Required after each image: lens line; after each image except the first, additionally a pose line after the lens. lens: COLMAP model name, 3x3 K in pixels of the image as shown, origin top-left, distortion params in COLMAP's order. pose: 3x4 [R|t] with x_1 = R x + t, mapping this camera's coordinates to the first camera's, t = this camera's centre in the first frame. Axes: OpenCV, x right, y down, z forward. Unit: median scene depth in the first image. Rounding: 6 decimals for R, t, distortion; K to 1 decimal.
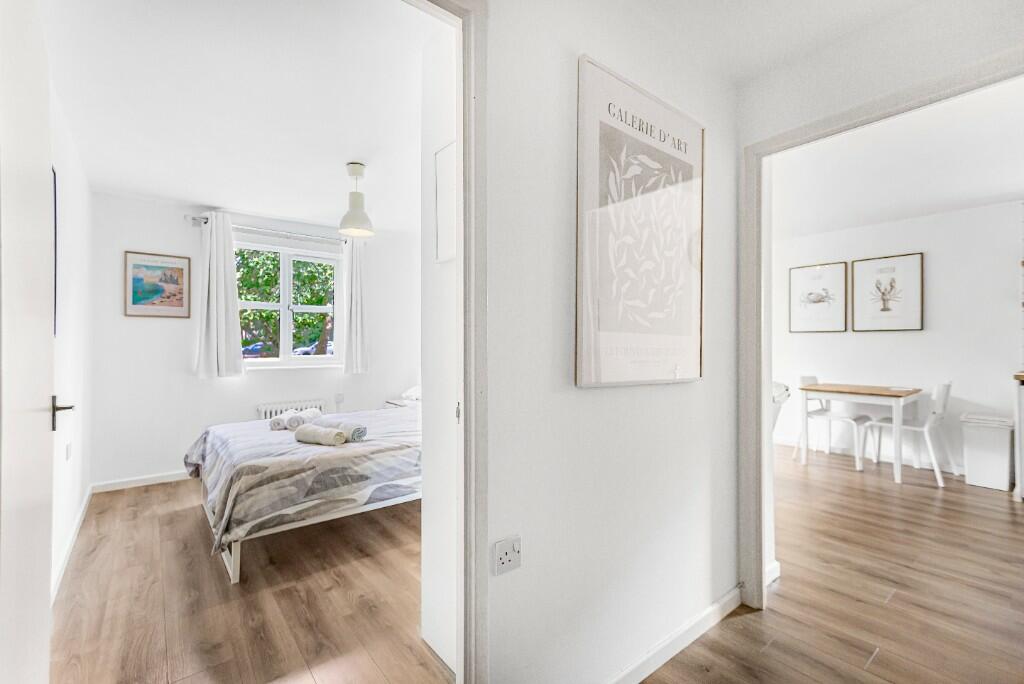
lens RADIAL K [[453.3, 0, 510.2], [0, 453.3, 347.7], [0, 0, 1]] dist [-0.000513, 0.000149]
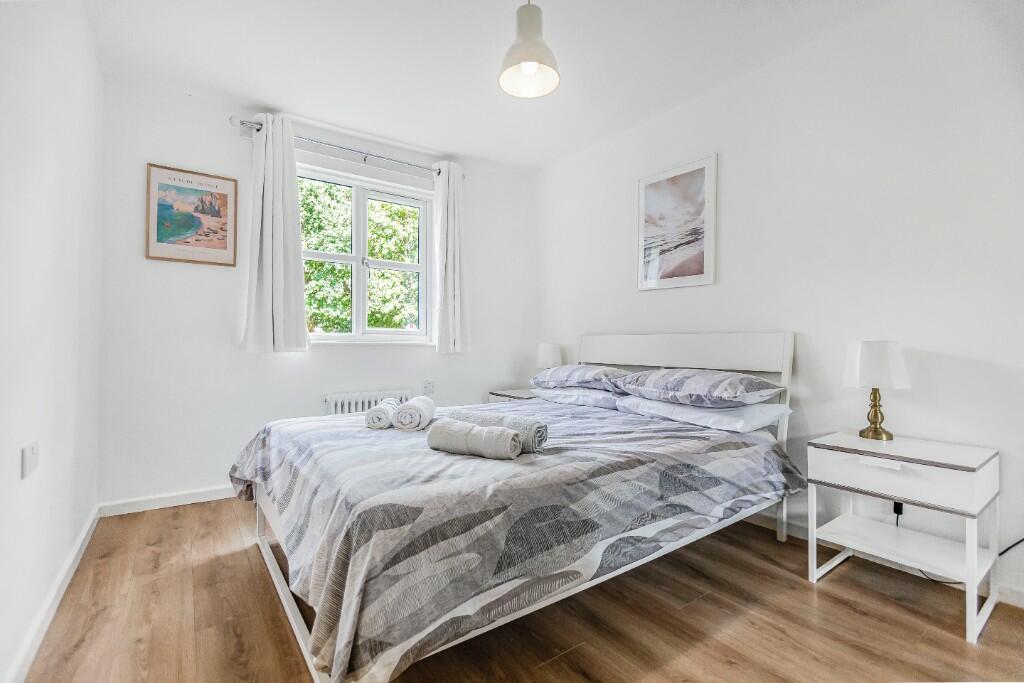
lens RADIAL K [[462.1, 0, 511.9], [0, 462.1, 348.4], [0, 0, 1]] dist [-0.018076, 0.000258]
pose [[0.998585, 0.003228, -0.053072, -0.349240], [-0.003335, 0.999993, -0.001926, 0.086895], [0.053066, 0.002101, 0.998589, 0.454300]]
